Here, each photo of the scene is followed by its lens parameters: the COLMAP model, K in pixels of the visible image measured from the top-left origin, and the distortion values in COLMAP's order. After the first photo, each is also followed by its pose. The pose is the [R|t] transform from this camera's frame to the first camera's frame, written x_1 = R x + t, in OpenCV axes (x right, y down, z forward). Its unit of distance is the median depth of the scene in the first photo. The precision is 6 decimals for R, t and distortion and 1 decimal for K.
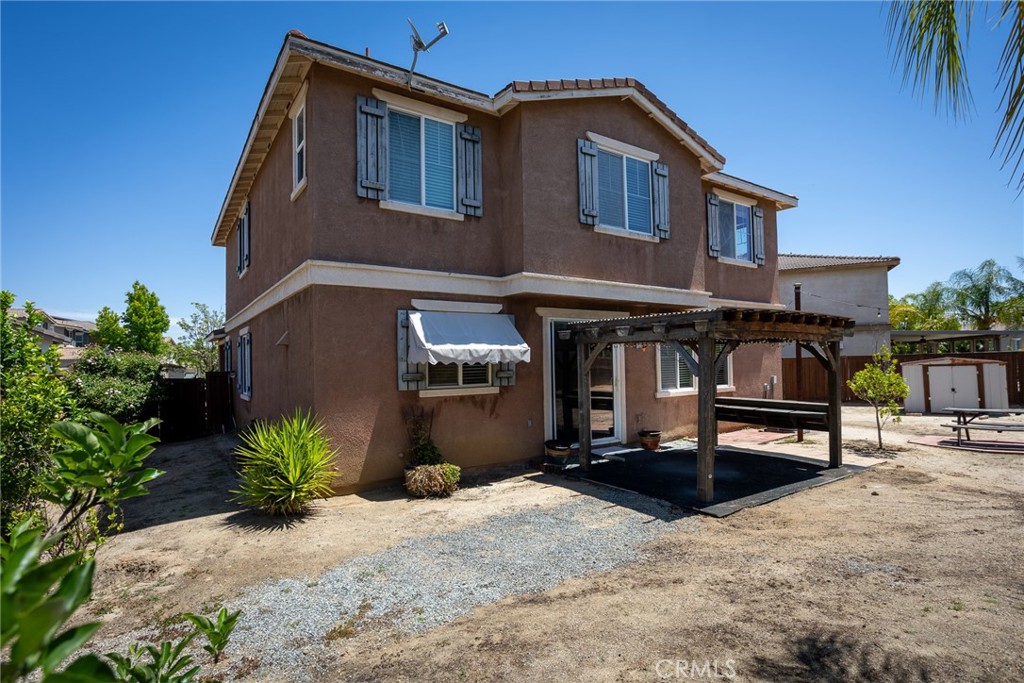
lens RADIAL K [[501.5, 0, 512.0], [0, 501.5, 341.5], [0, 0, 1]] dist [-0.001864, 0.001486]
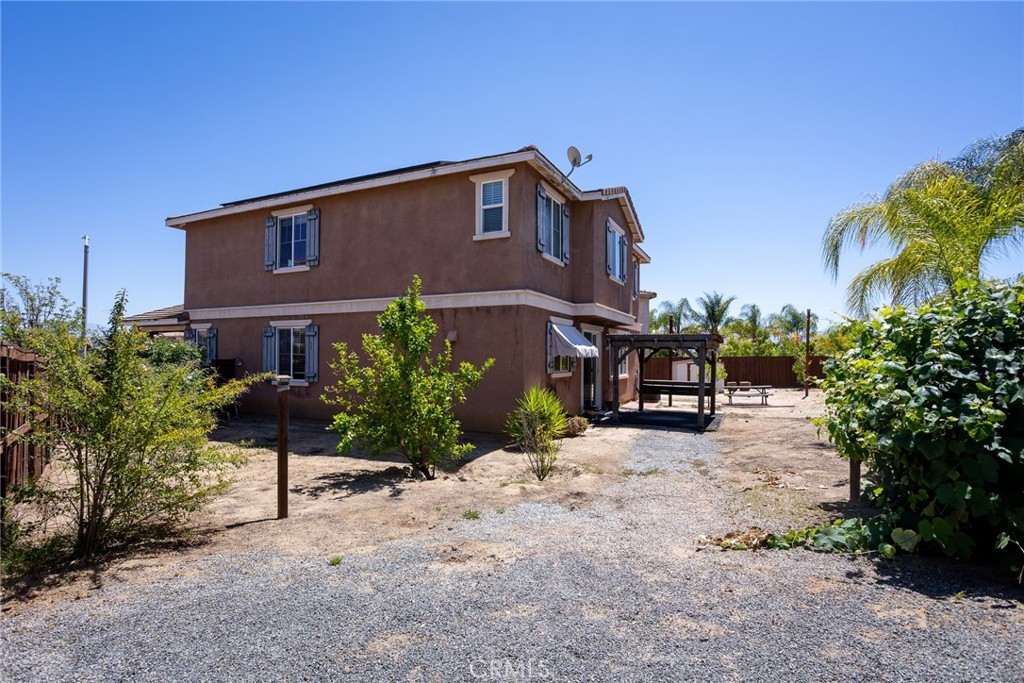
lens RADIAL K [[501.5, 0, 512.0], [0, 501.5, 341.5], [0, 0, 1]] dist [-0.001864, 0.001486]
pose [[0.866045, 0.034954, 0.498742, -0.833570], [-0.038255, 0.999262, -0.003606, 0.004917], [-0.498500, -0.015956, 0.866743, -0.236804]]
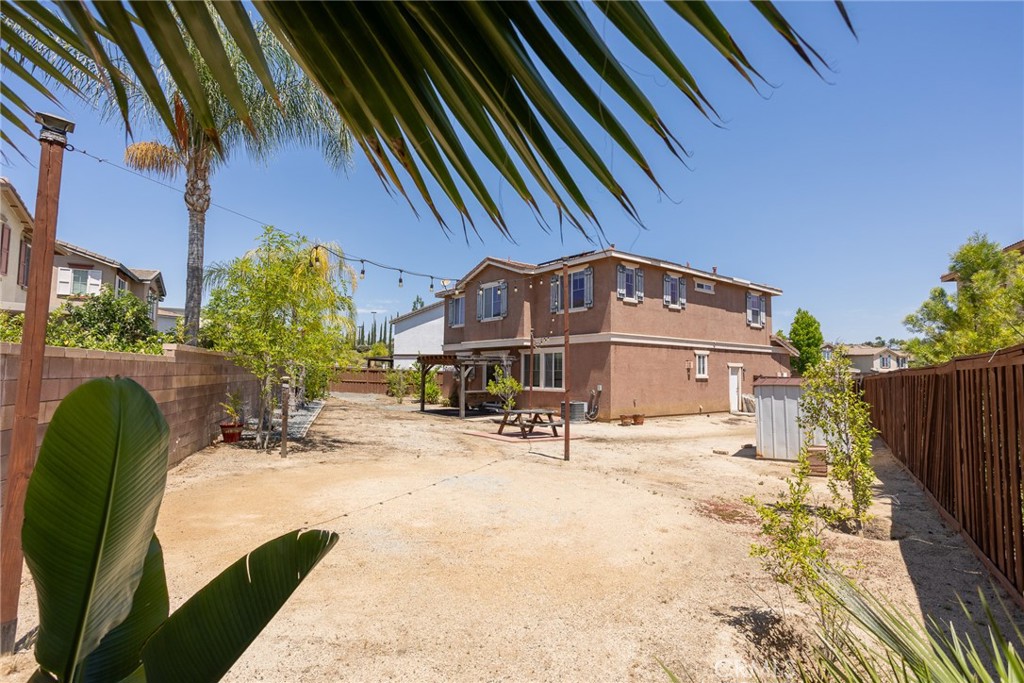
lens RADIAL K [[501.5, 0, 512.0], [0, 501.5, 341.5], [0, 0, 1]] dist [-0.001864, 0.001486]
pose [[0.055619, -0.045720, -0.997405, 2.527200], [0.030307, 0.998568, -0.044083, 0.002042], [0.997992, -0.027777, 0.056925, 0.911461]]
